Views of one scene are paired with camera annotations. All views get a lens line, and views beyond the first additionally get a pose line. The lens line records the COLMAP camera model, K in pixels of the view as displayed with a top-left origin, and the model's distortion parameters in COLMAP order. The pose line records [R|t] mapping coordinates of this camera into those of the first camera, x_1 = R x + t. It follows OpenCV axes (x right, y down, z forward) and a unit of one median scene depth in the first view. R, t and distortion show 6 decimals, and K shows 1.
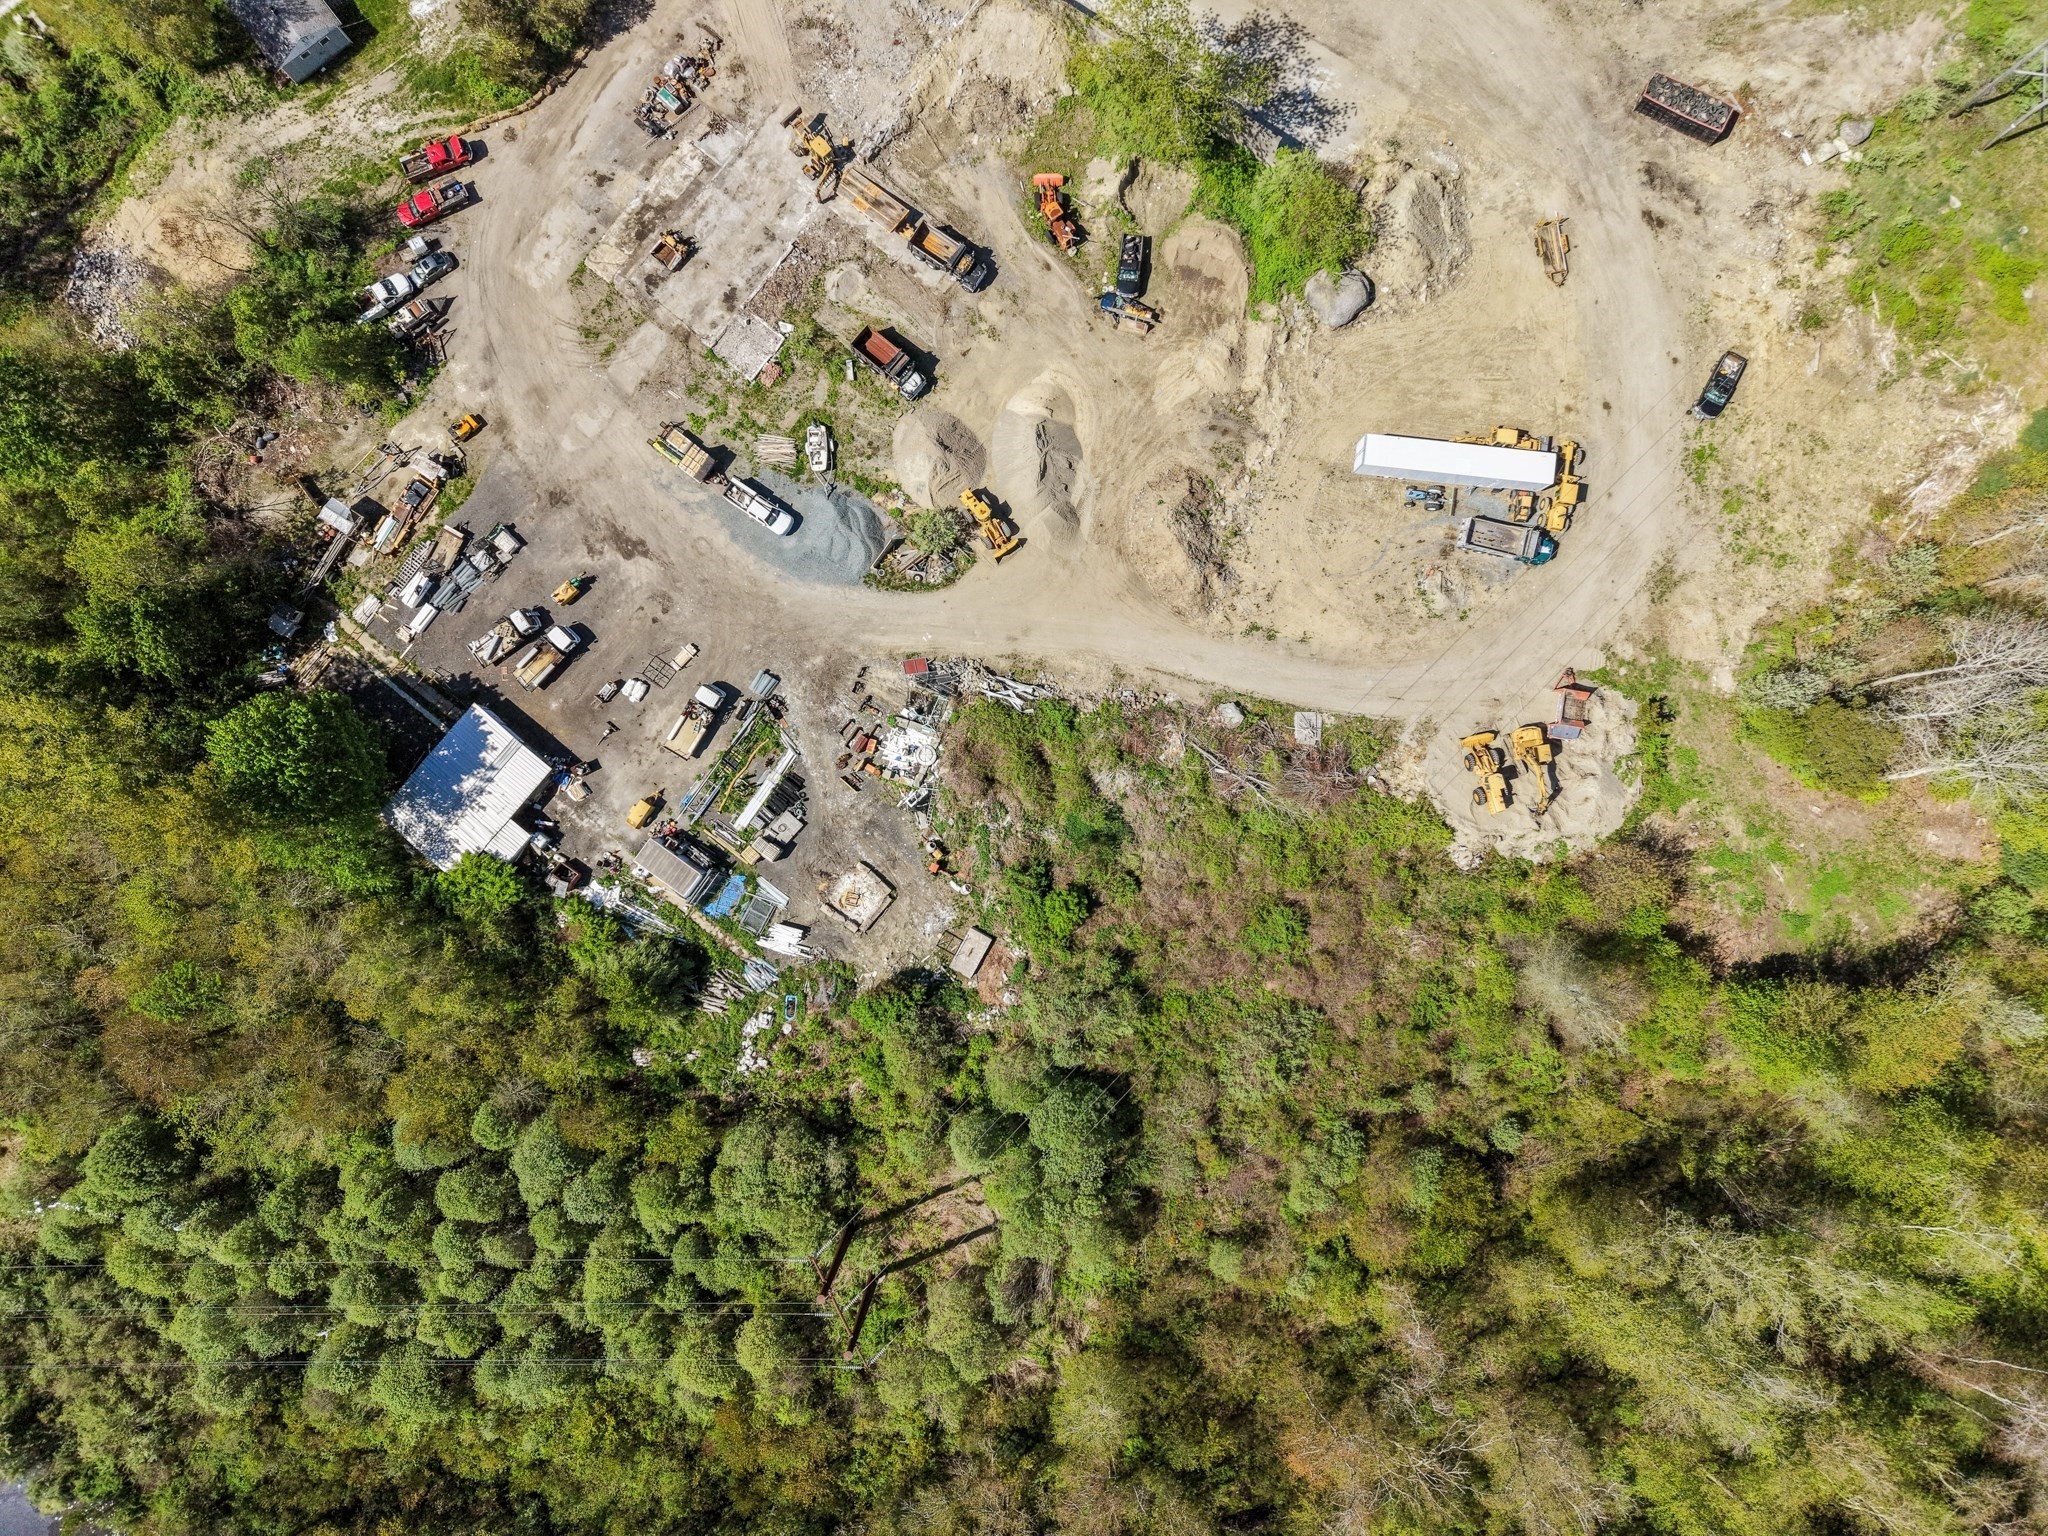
lens RADIAL K [[1358.7, 0, 1021.6], [0, 1358.7, 775.0], [0, 0, 1]] dist [0.050220, -0.055517]
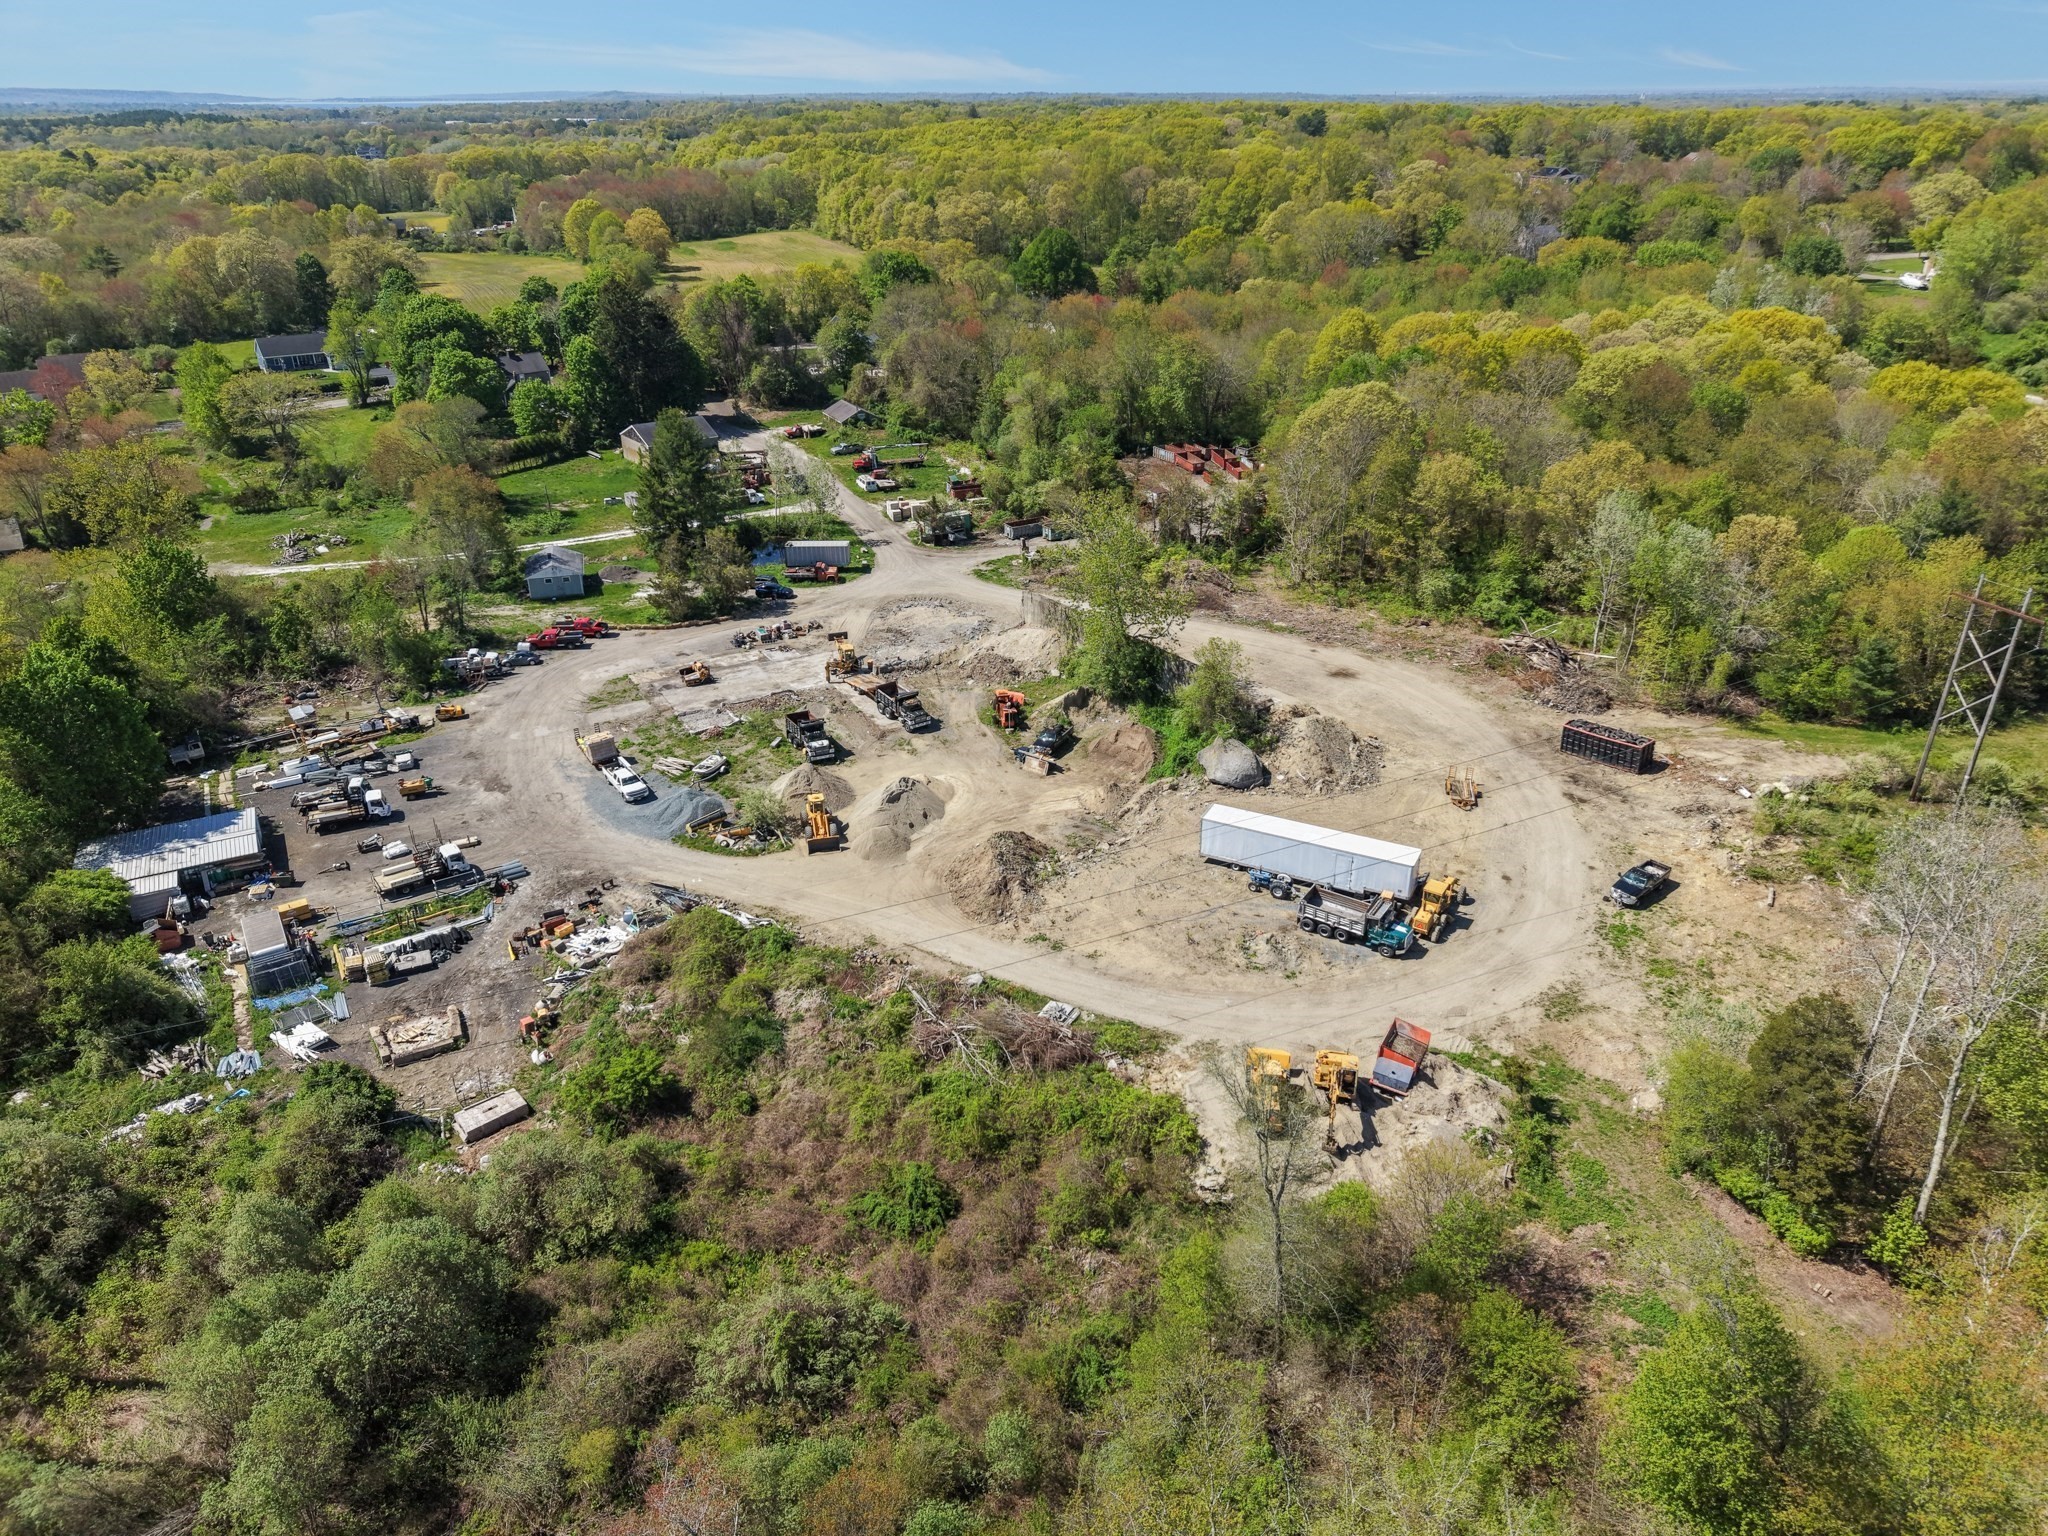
lens RADIAL K [[1379.8, 0, 1021.3], [0, 1379.8, 765.1], [0, 0, 1]] dist [0.012946, -0.005205]
pose [[0.930024, 0.159148, -0.331250, 0.417442], [-0.367042, 0.447126, -0.815695, 0.525126], [0.018295, 0.880199, 0.474252, 0.512177]]
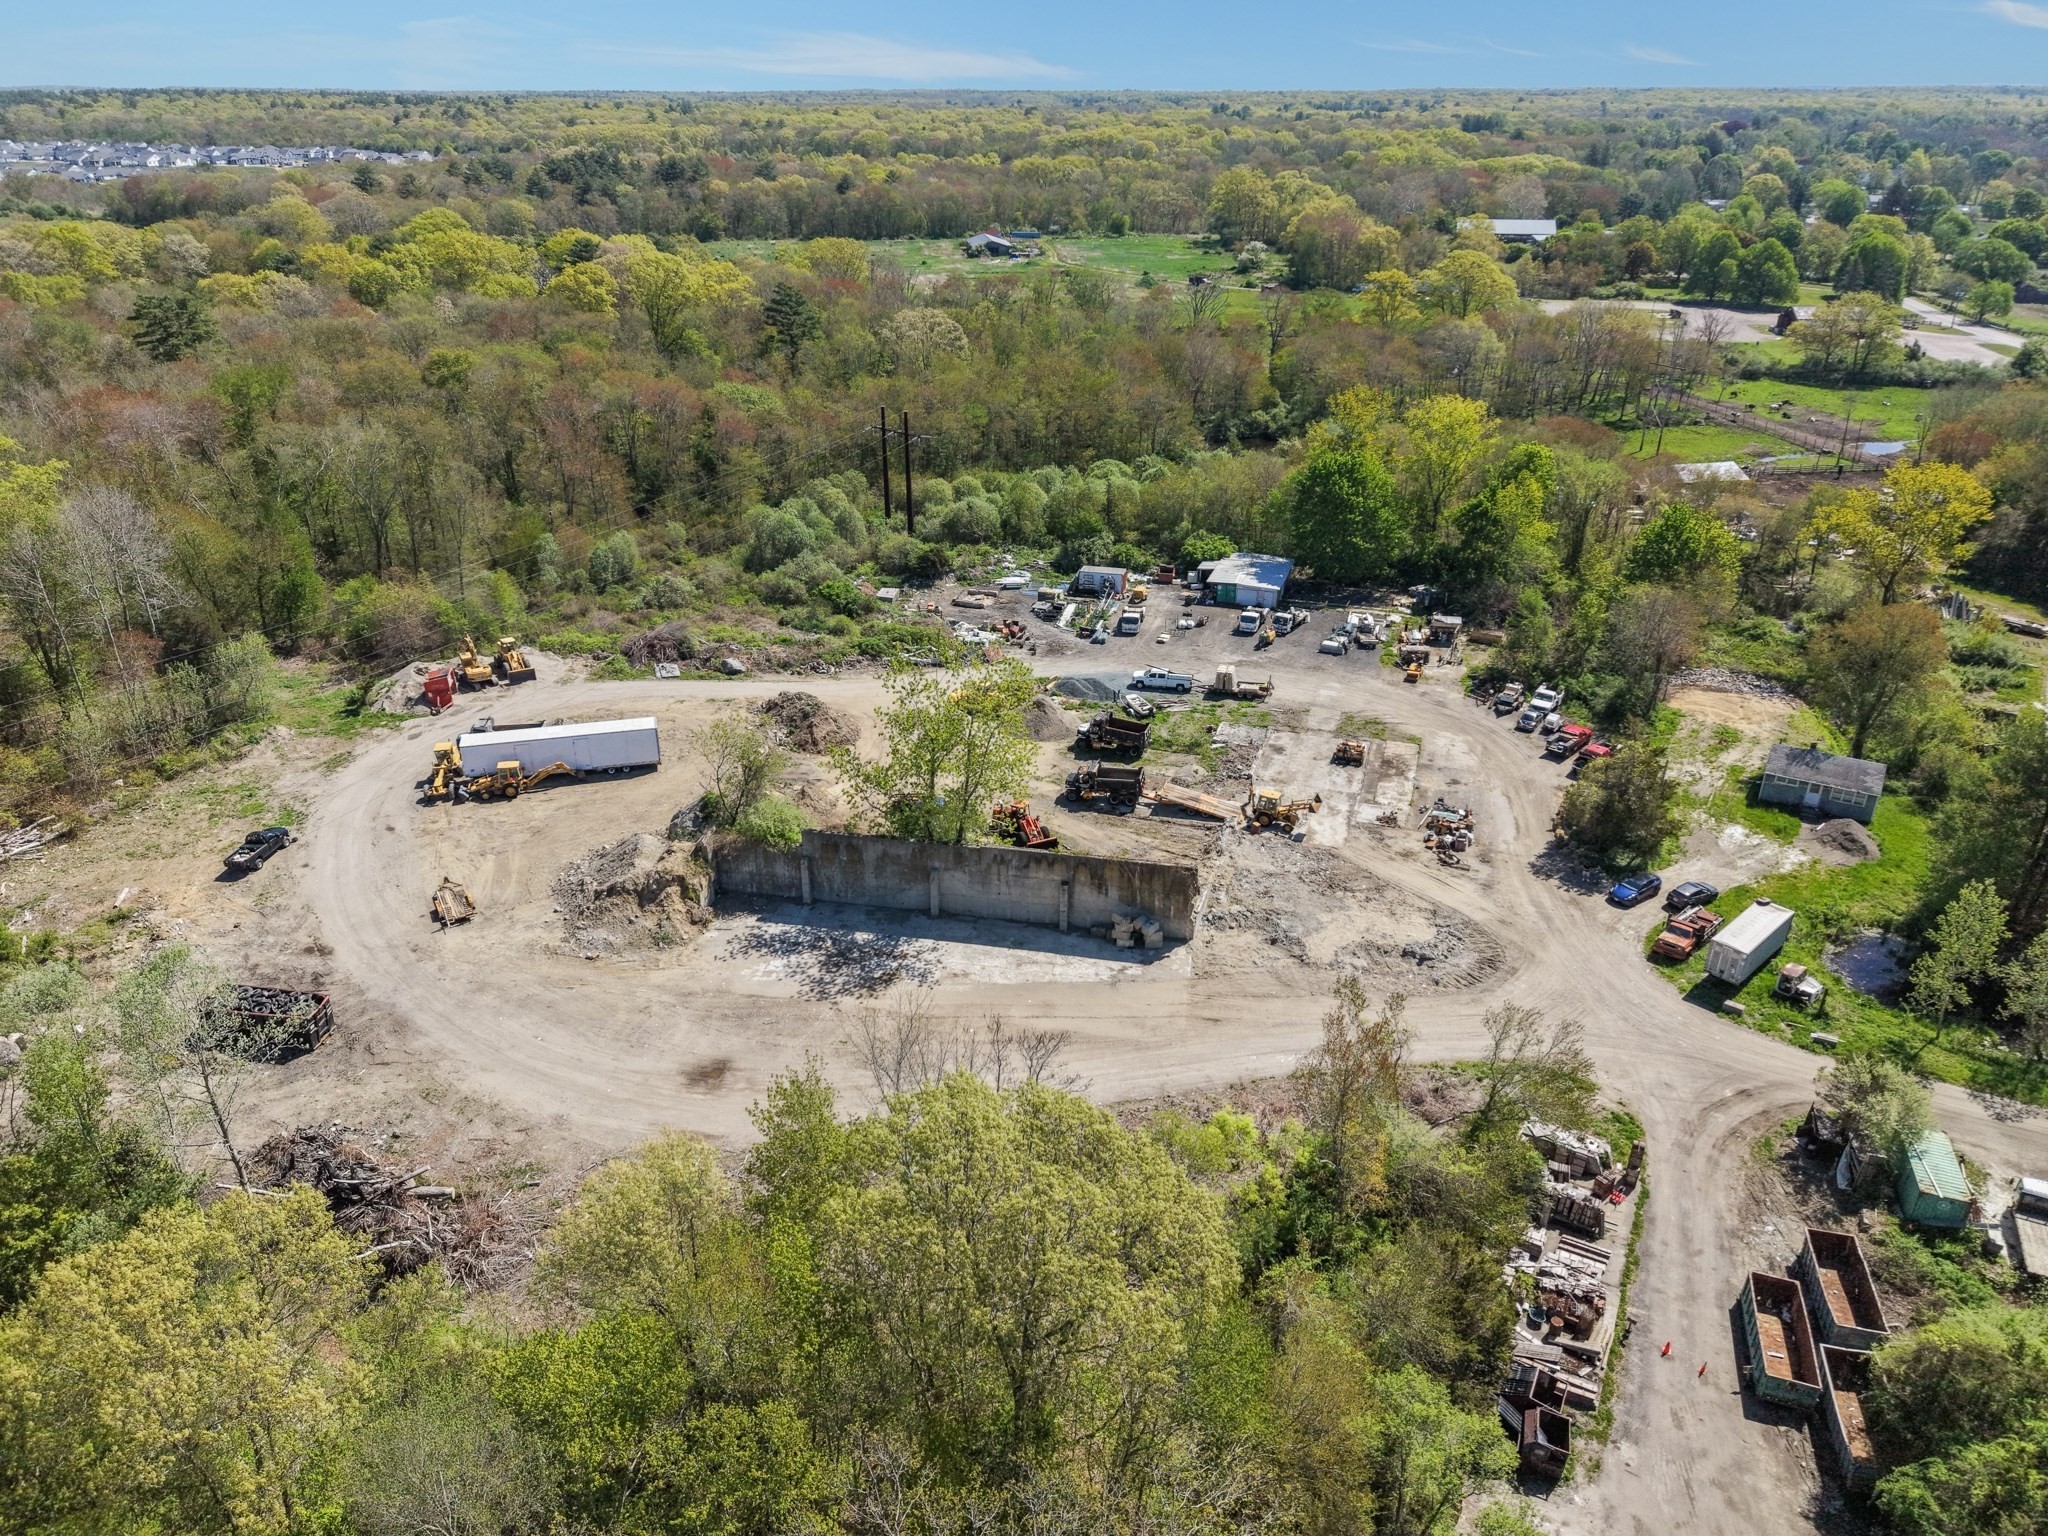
lens RADIAL K [[1374.8, 0, 1024.0], [0, 1374.8, 767.6], [0, 0, 1]] dist [0.032808, -0.029964]
pose [[-0.931834, 0.160412, -0.325506, 0.323801], [-0.362495, -0.369847, 0.855459, -1.204267], [0.016838, 0.915140, 0.402784, 0.588434]]
